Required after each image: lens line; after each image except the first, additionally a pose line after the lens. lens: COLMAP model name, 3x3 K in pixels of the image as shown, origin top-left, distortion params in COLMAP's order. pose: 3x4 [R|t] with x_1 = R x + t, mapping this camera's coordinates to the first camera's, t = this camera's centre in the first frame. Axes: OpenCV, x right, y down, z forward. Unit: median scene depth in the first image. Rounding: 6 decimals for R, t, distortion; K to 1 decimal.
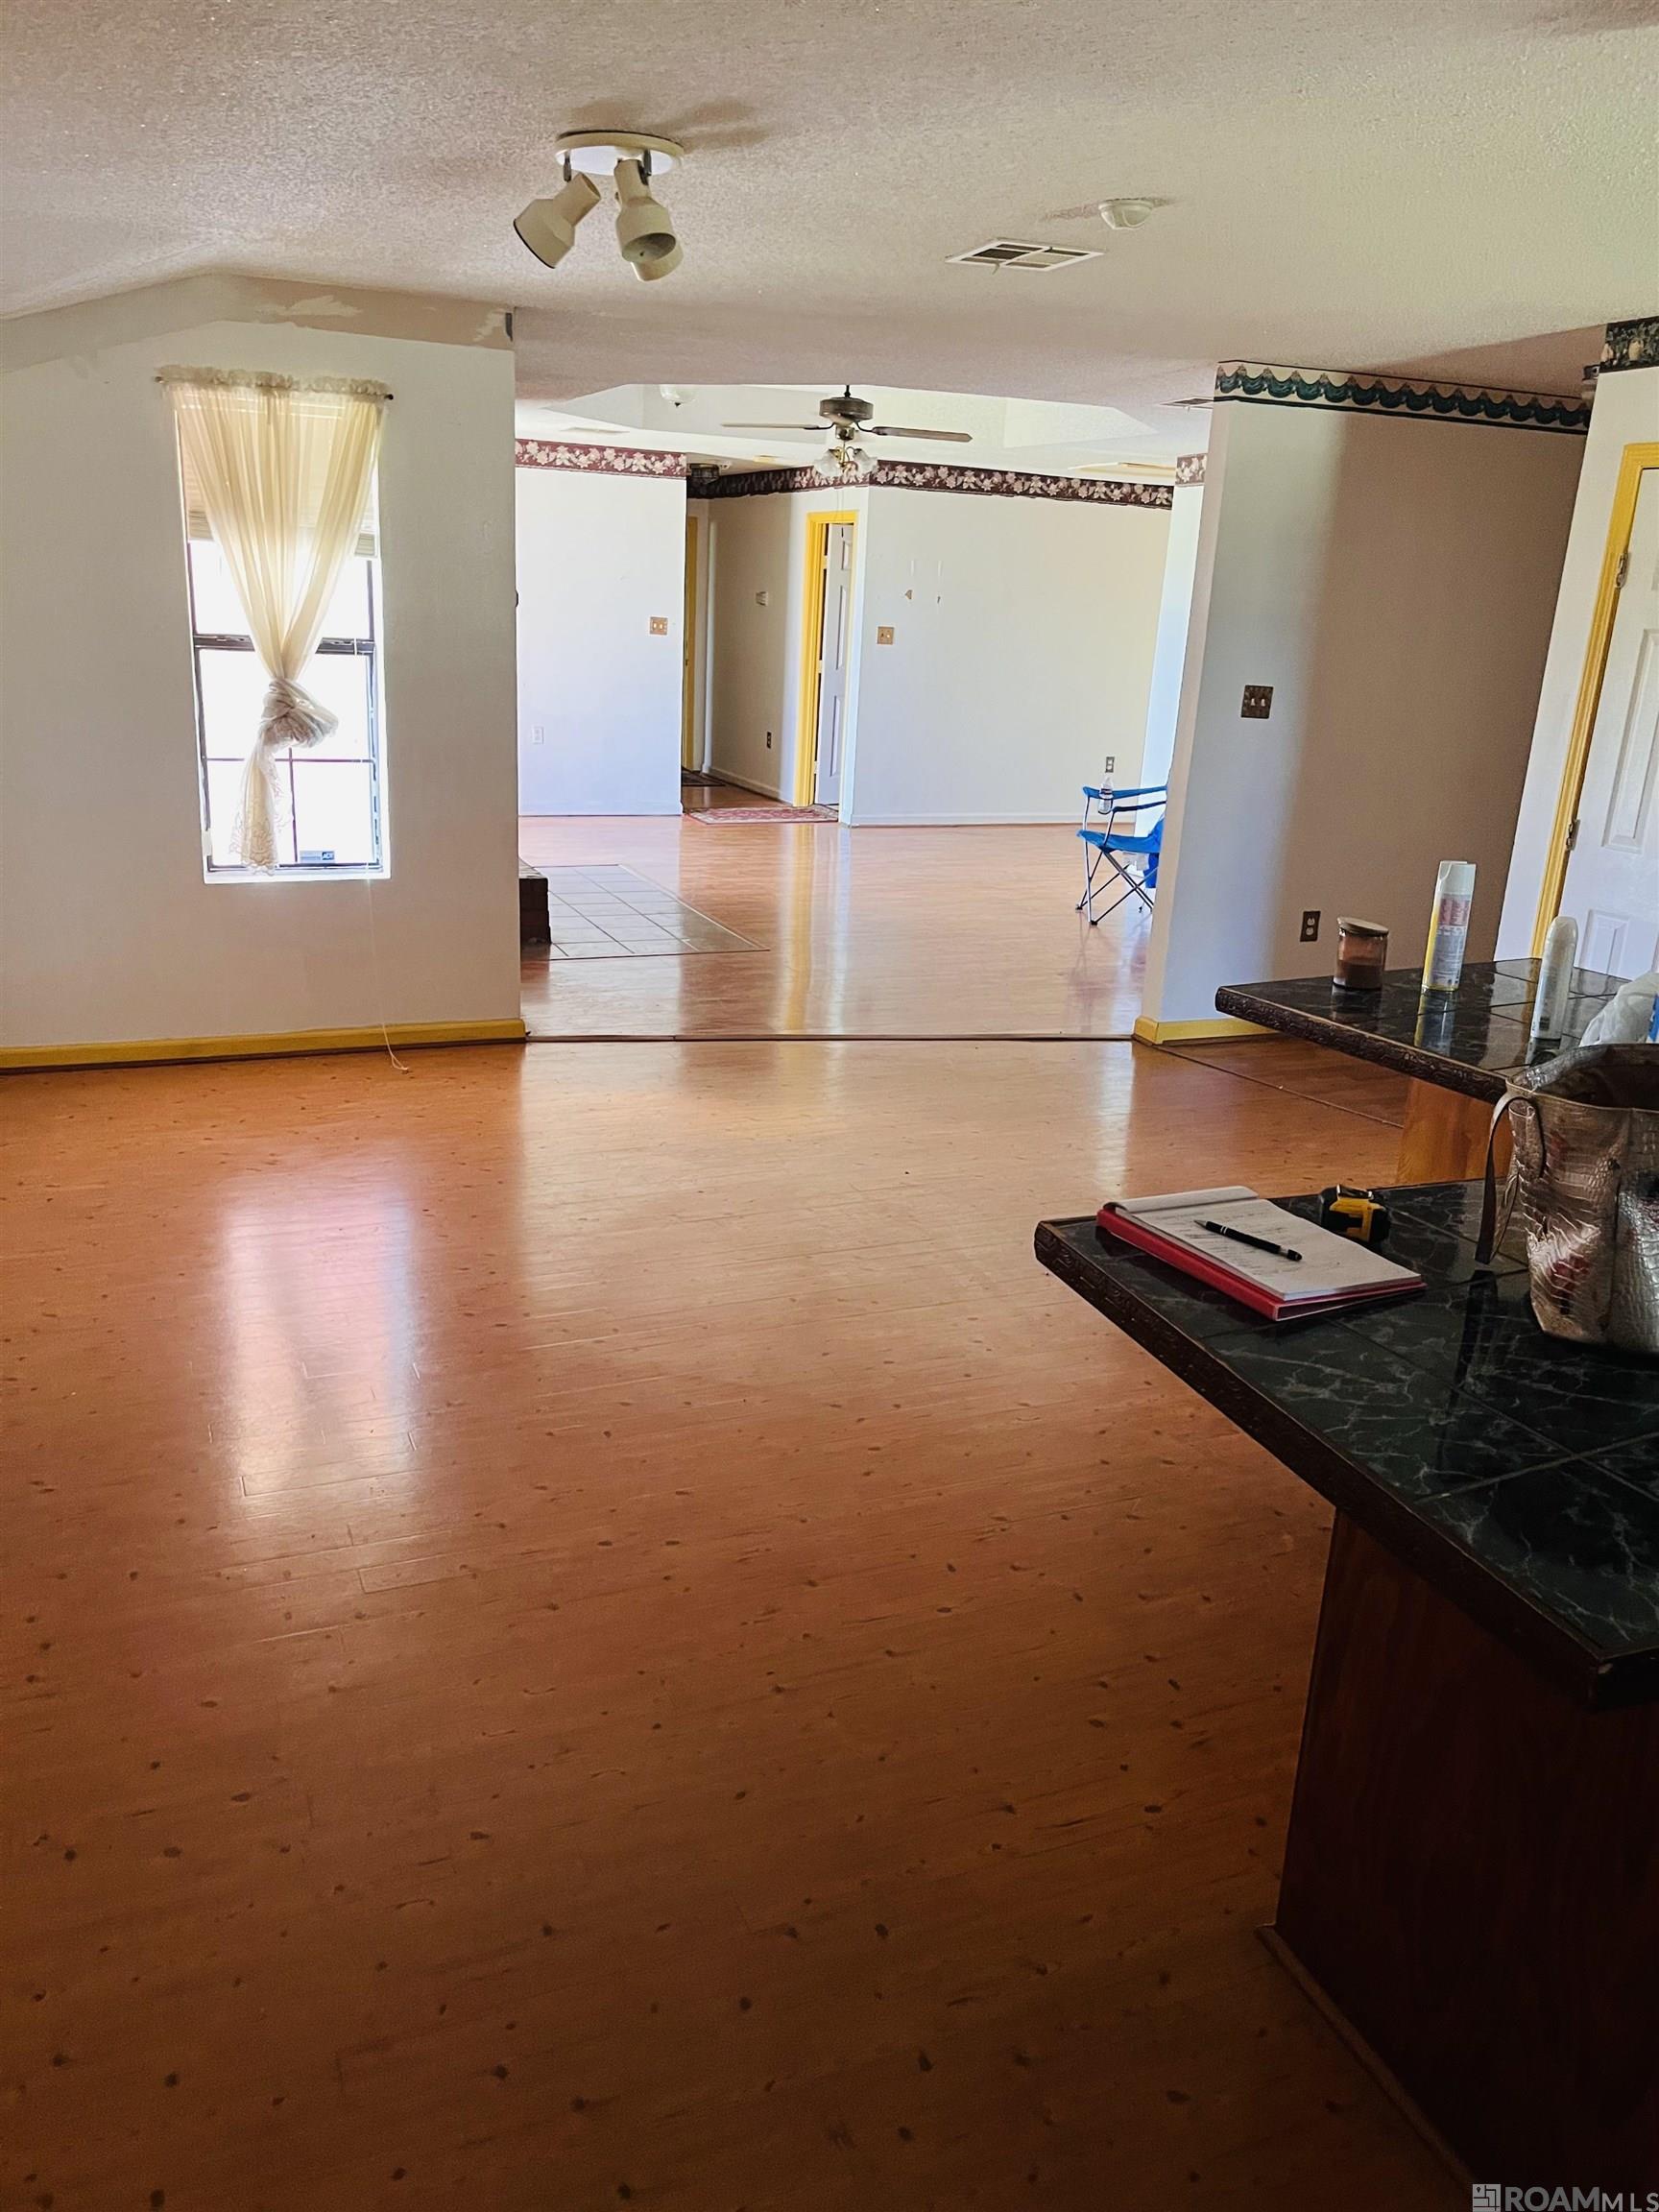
lens RADIAL K [[1702.3, 0, 829.5], [0, 1702.3, 1106.0], [0, 0, 1]] dist [0.097798, -0.134266]
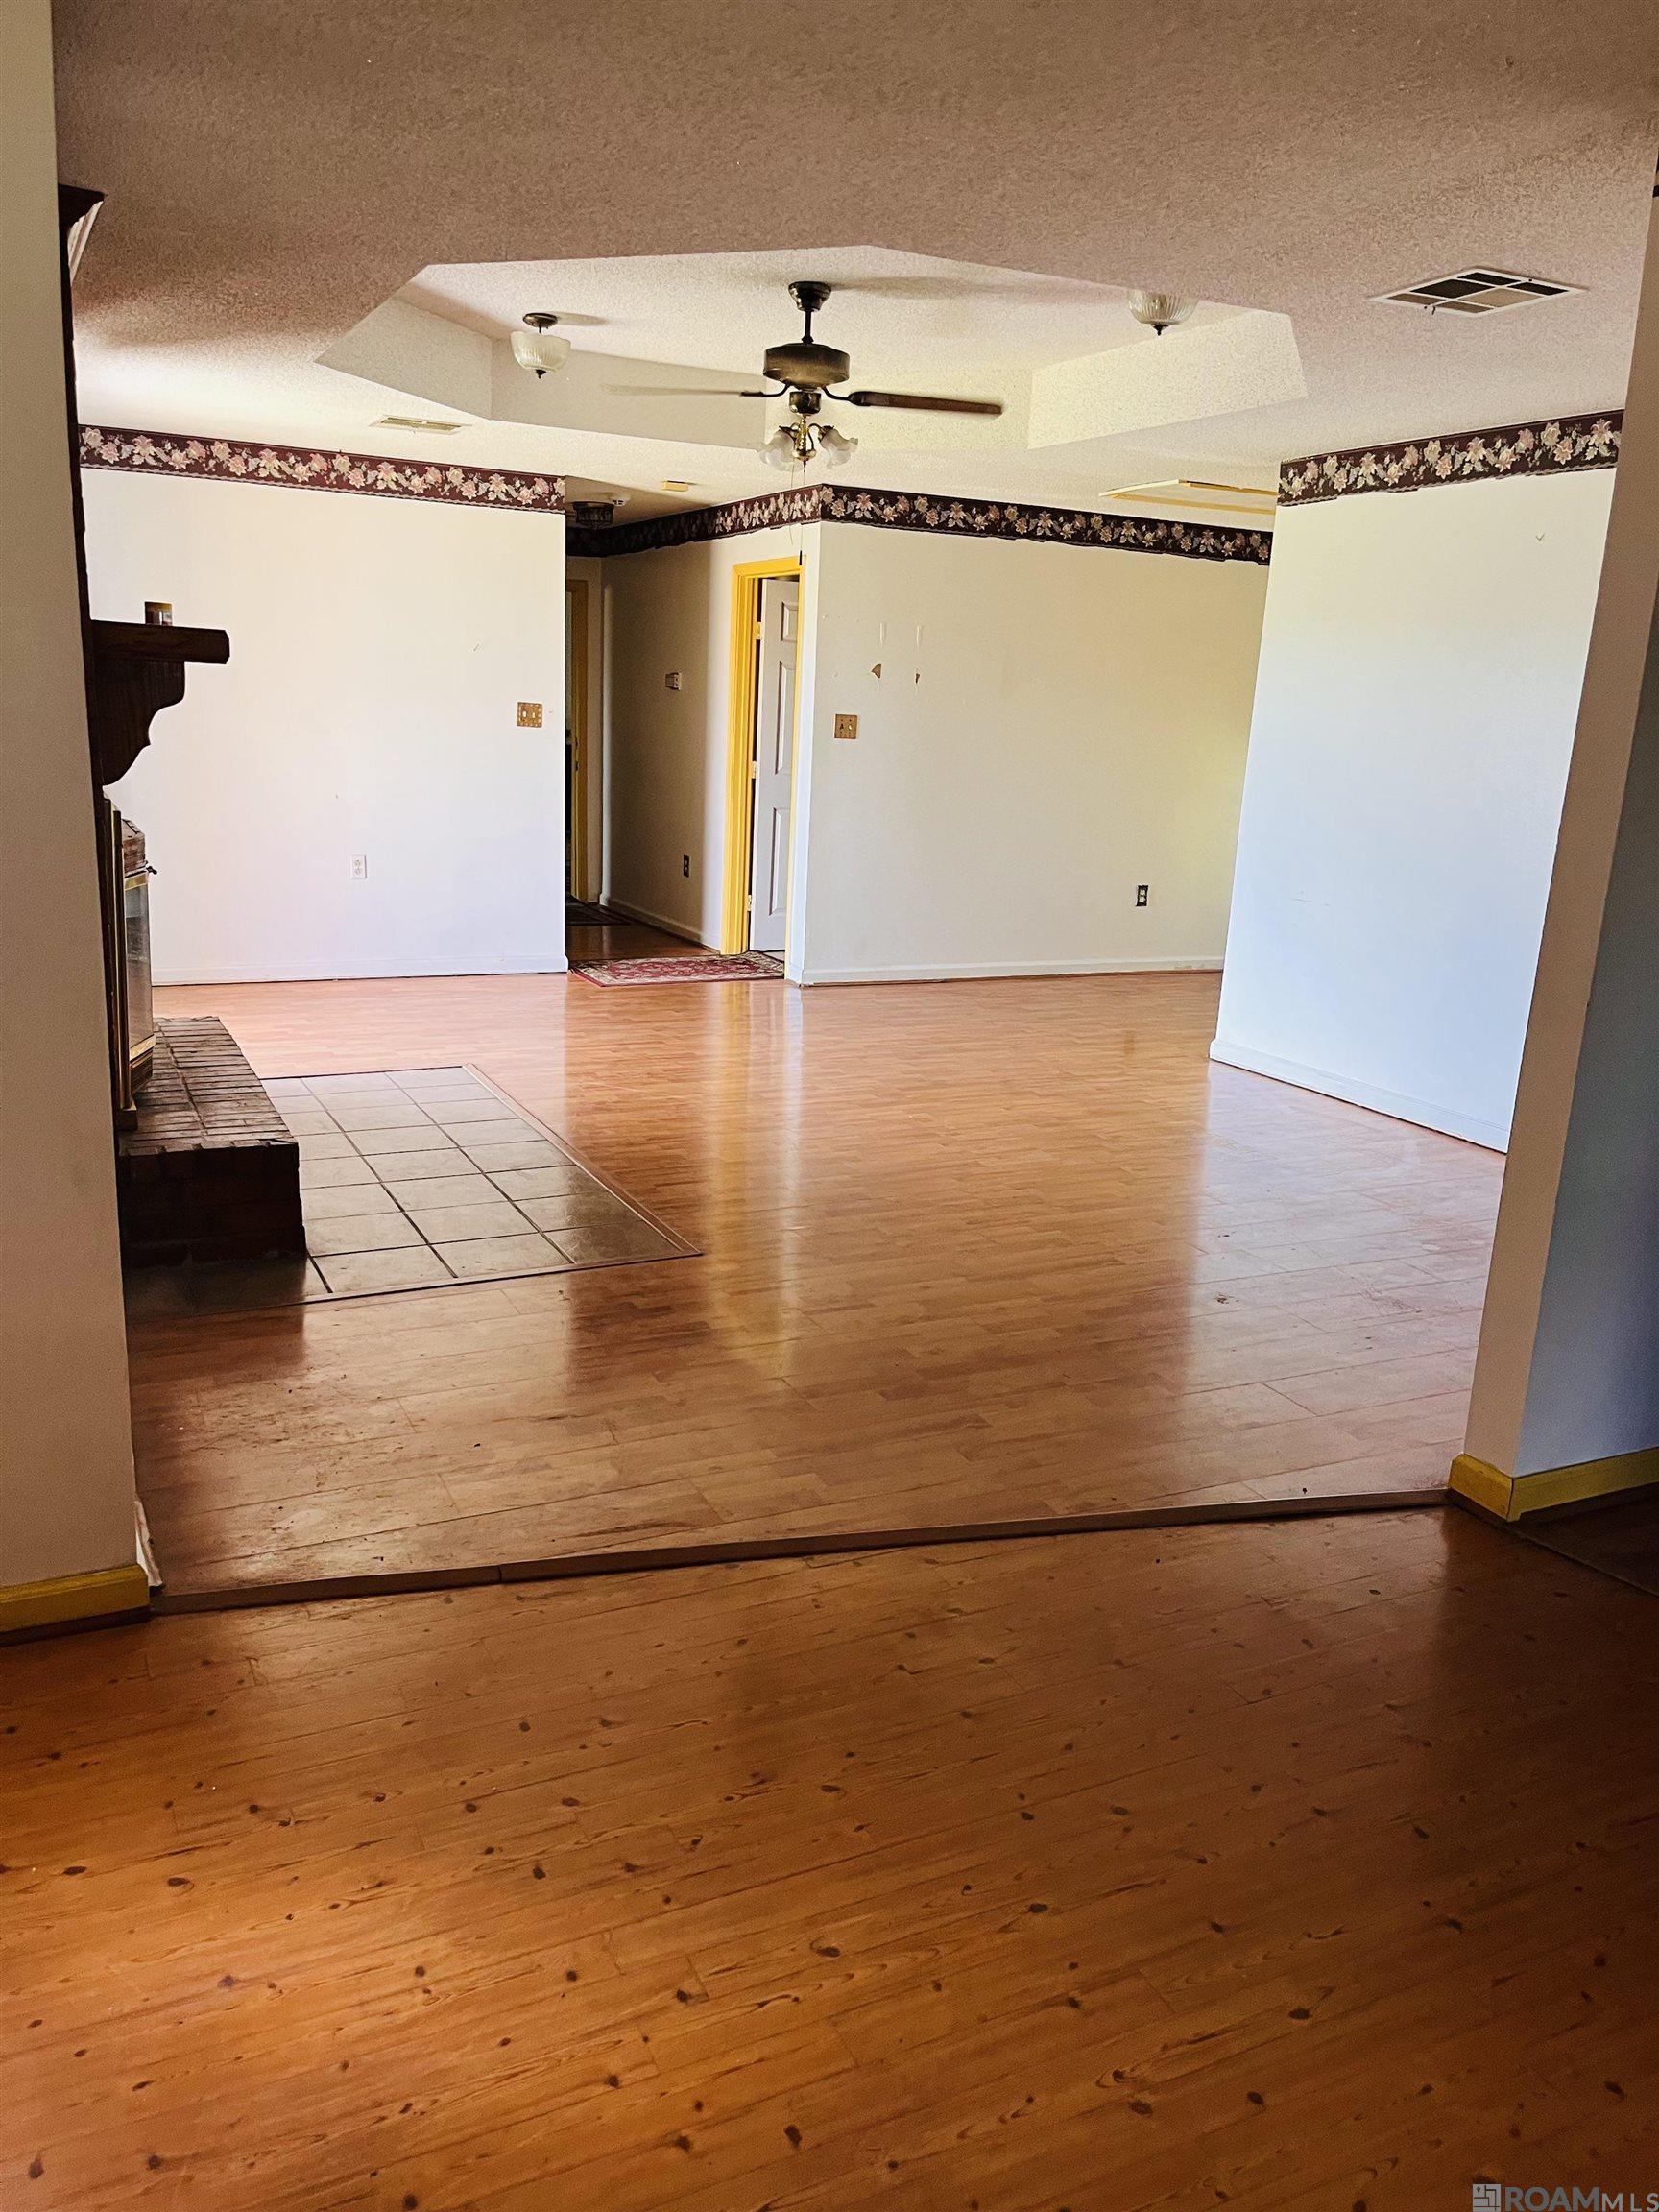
lens RADIAL K [[1702.3, 0, 829.5], [0, 1702.3, 1106.0], [0, 0, 1]] dist [0.097798, -0.134266]
pose [[0.998560, -0.018271, 0.050434, -0.013958], [0.021136, 0.998157, -0.056878, -0.073880], [-0.049302, 0.057862, 0.997106, 0.291383]]
